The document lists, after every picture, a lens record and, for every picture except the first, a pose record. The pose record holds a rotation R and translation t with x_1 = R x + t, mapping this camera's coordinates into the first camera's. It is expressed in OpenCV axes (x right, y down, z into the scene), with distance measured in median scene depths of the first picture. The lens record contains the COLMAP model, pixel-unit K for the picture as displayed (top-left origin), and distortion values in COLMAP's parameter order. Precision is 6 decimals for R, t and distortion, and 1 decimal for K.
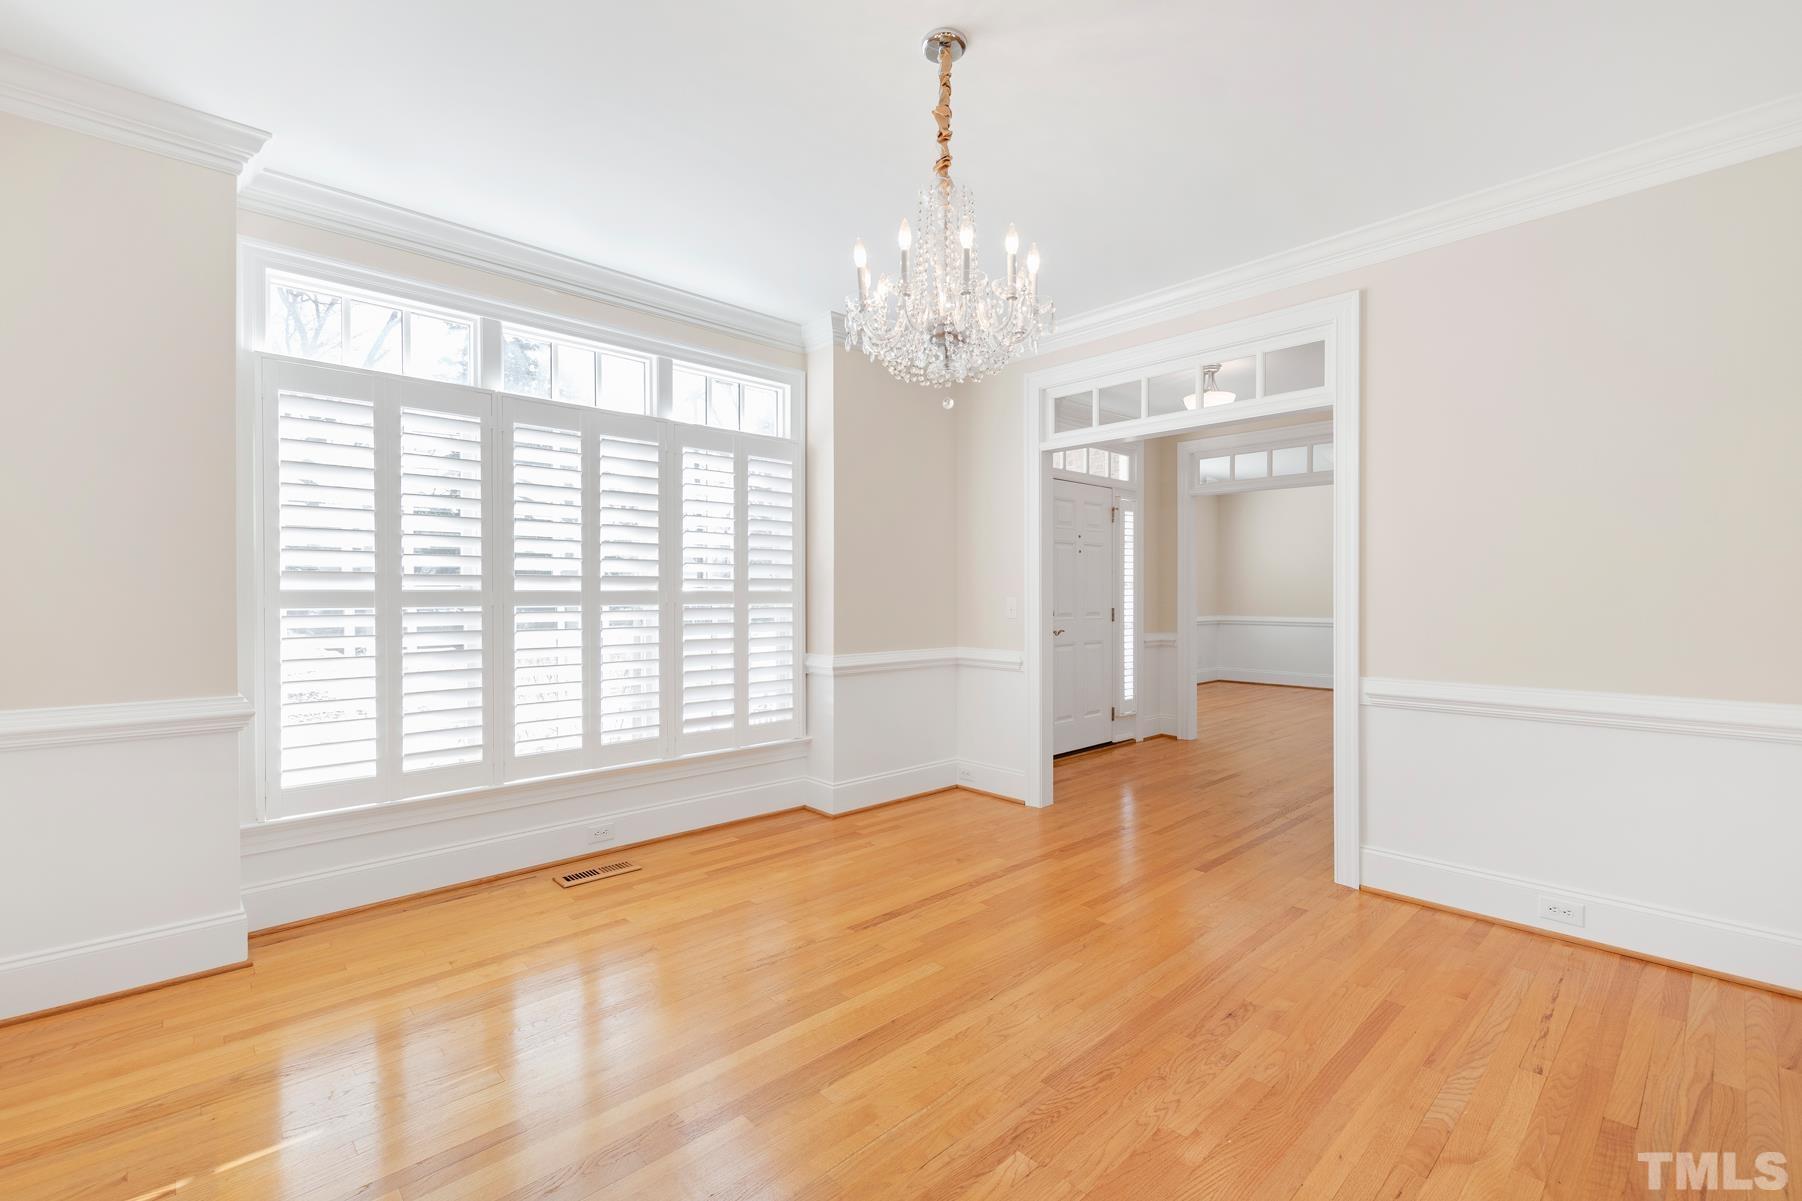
lens RADIAL K [[784.0, 0, 895.8], [0, 784.0, 608.7], [0, 0, 1]] dist [0.001507, 0.000776]
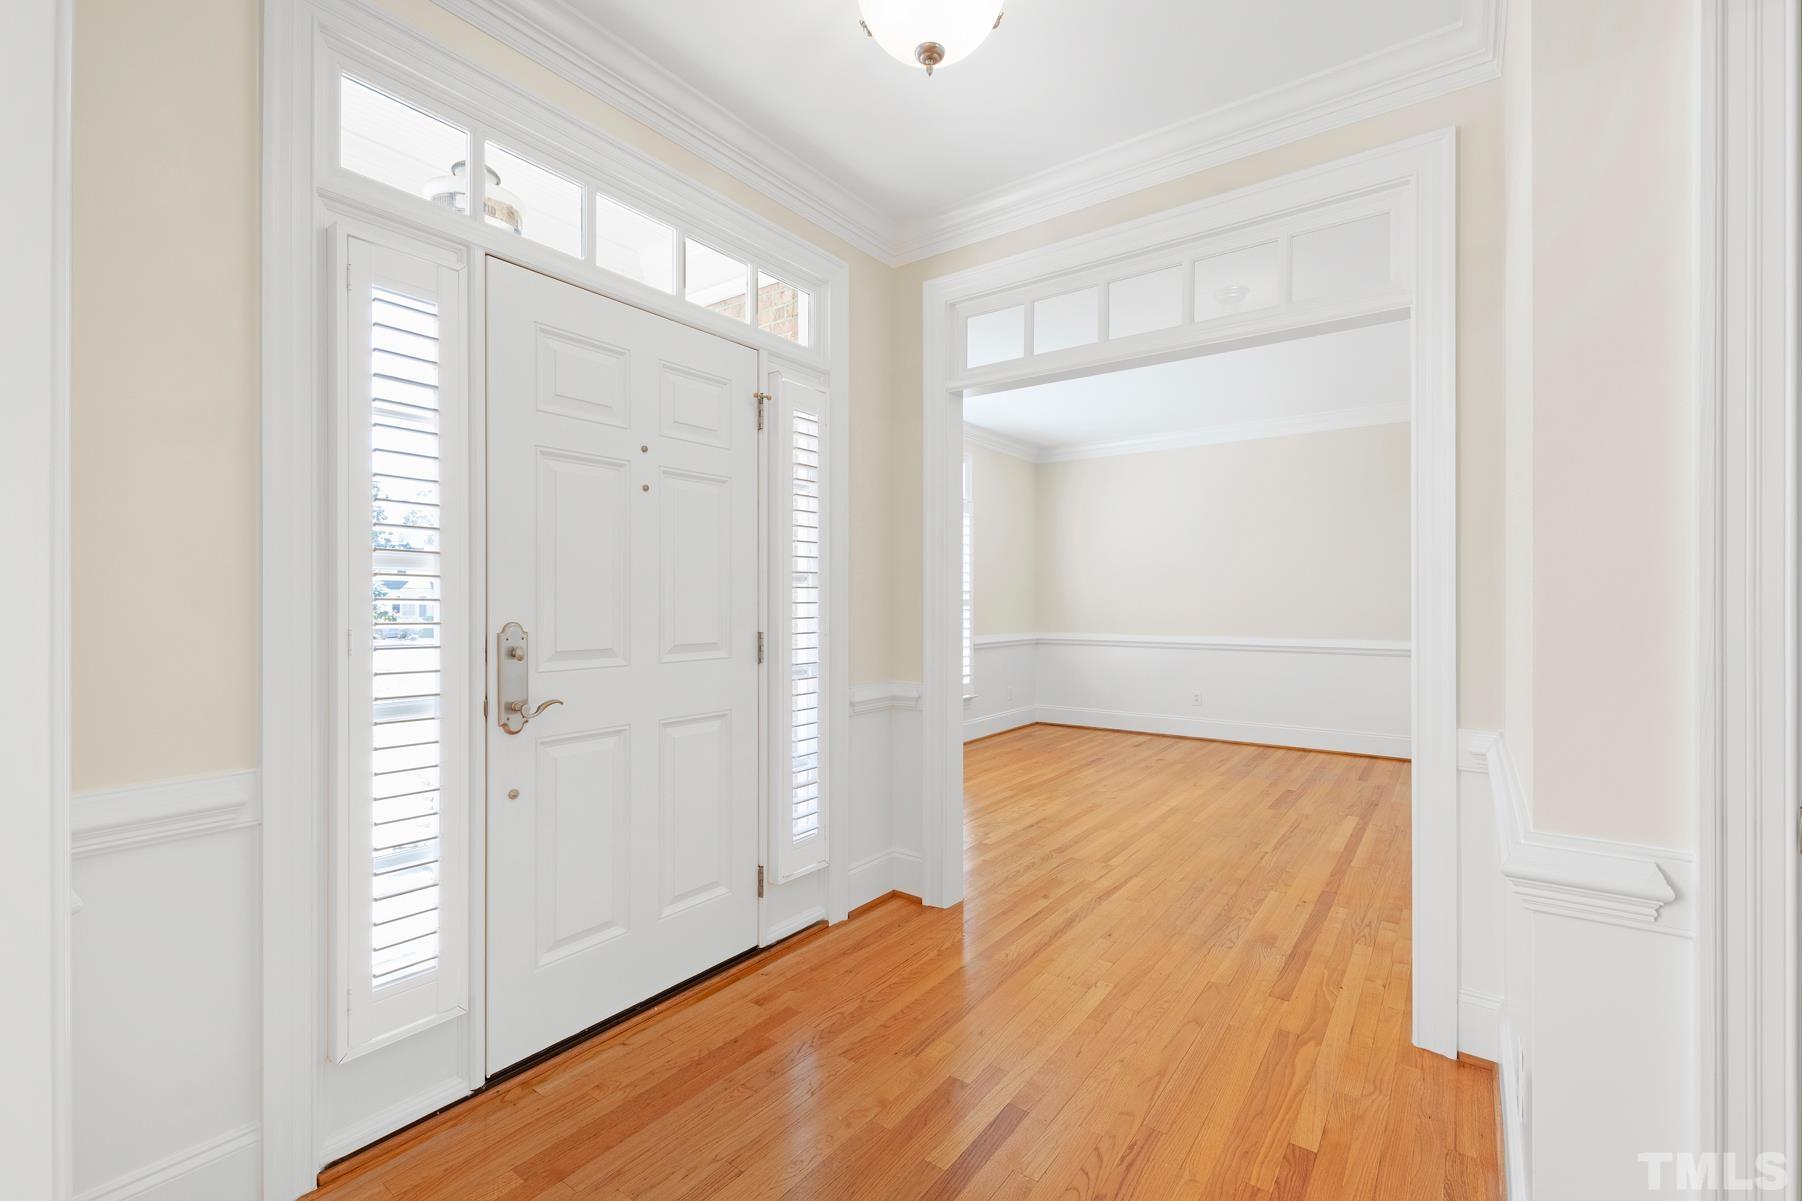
lens RADIAL K [[784.0, 0, 901.5], [0, 784.0, 602.9], [0, 0, 1]] dist [0.001507, 0.000776]
pose [[0.981502, 0.006254, 0.191348, 0.262264], [-0.004695, 0.999952, -0.008602, -0.012946], [-0.191393, 0.007545, 0.981485, 0.550501]]
